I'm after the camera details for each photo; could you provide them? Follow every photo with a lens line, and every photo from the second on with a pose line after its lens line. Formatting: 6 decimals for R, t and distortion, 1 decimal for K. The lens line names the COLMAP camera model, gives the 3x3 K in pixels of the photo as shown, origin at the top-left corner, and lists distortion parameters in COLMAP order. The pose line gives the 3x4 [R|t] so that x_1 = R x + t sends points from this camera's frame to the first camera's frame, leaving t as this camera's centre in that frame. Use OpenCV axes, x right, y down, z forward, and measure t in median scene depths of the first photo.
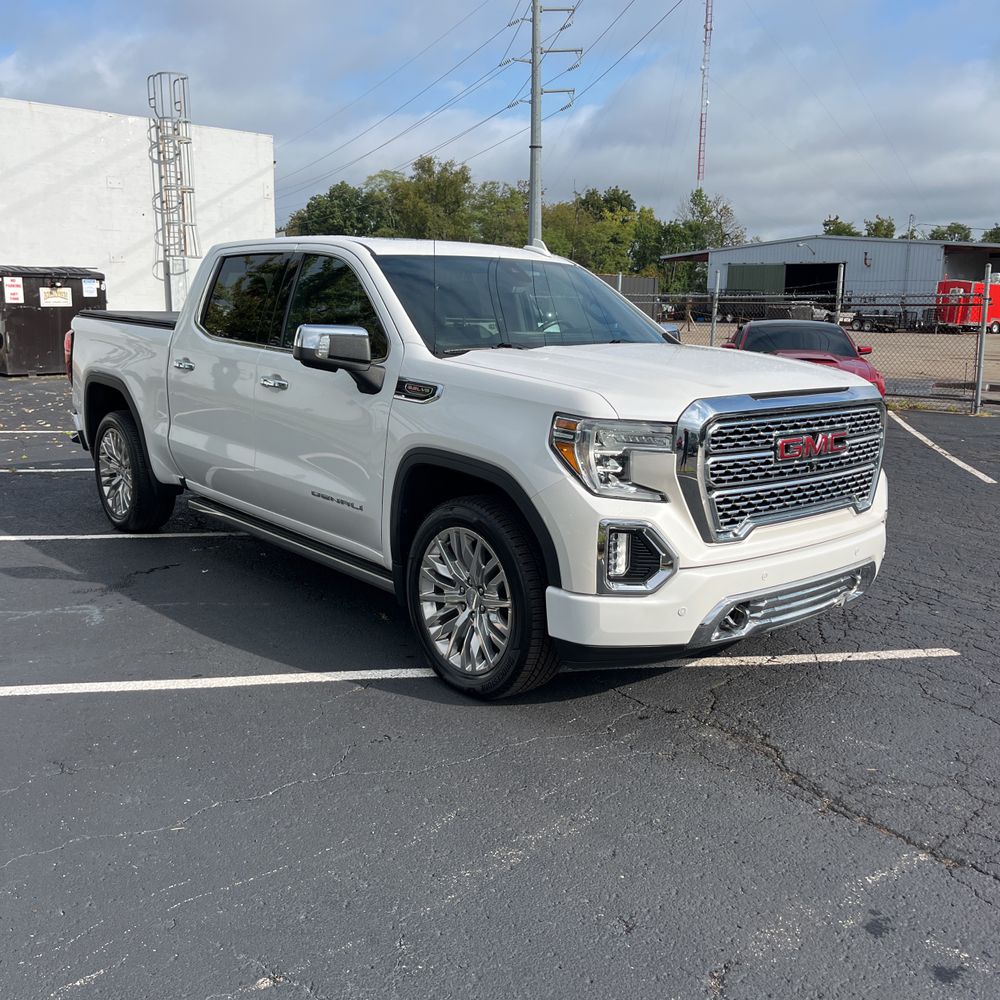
lens RADIAL K [[1012.9, 0, 502.7], [0, 1012.9, 497.8], [0, 0, 1]] dist [0.024367, 0.000000]
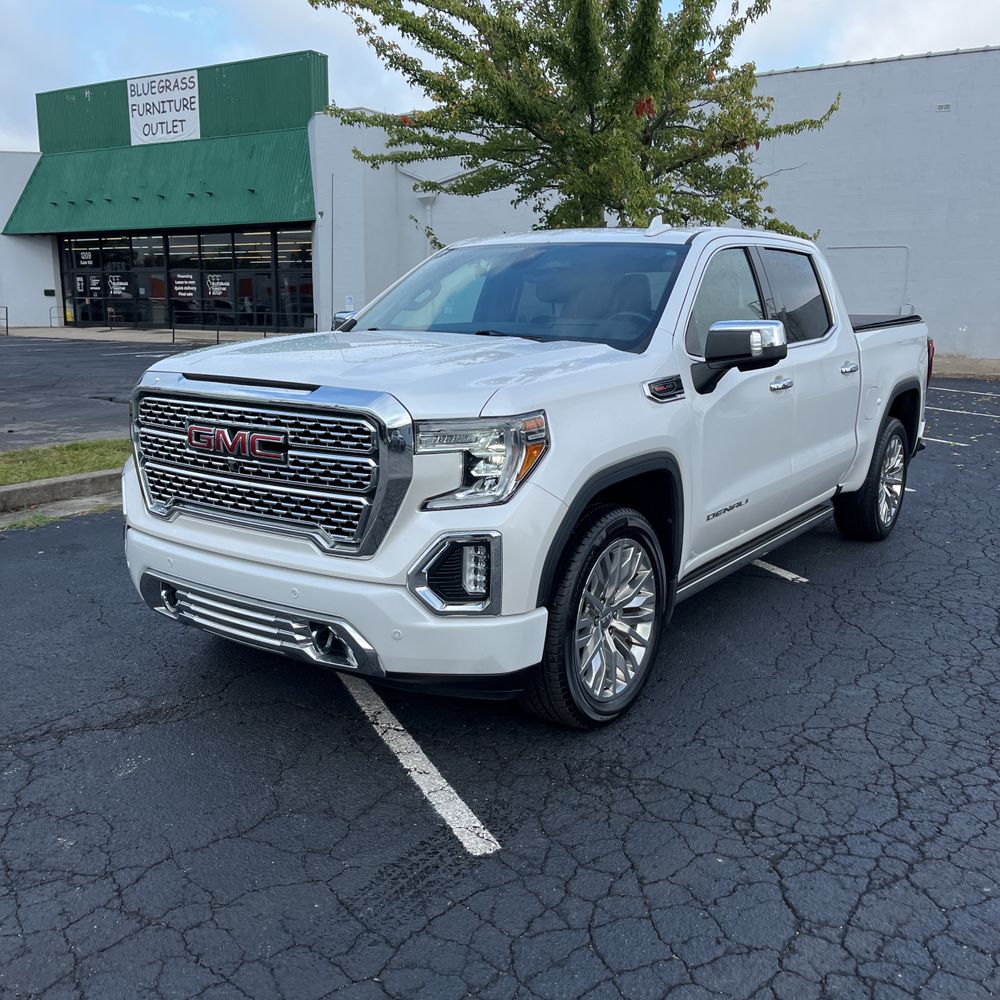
lens RADIAL K [[1012.9, 0, 506.3], [0, 1012.9, 496.0], [0, 0, 1]] dist [0.024367, 0.000000]
pose [[0.245314, 0.171577, -0.954140, 0.189700], [-0.193234, 0.973118, 0.125308, -0.025402], [0.949990, 0.153632, 0.271874, 0.157052]]
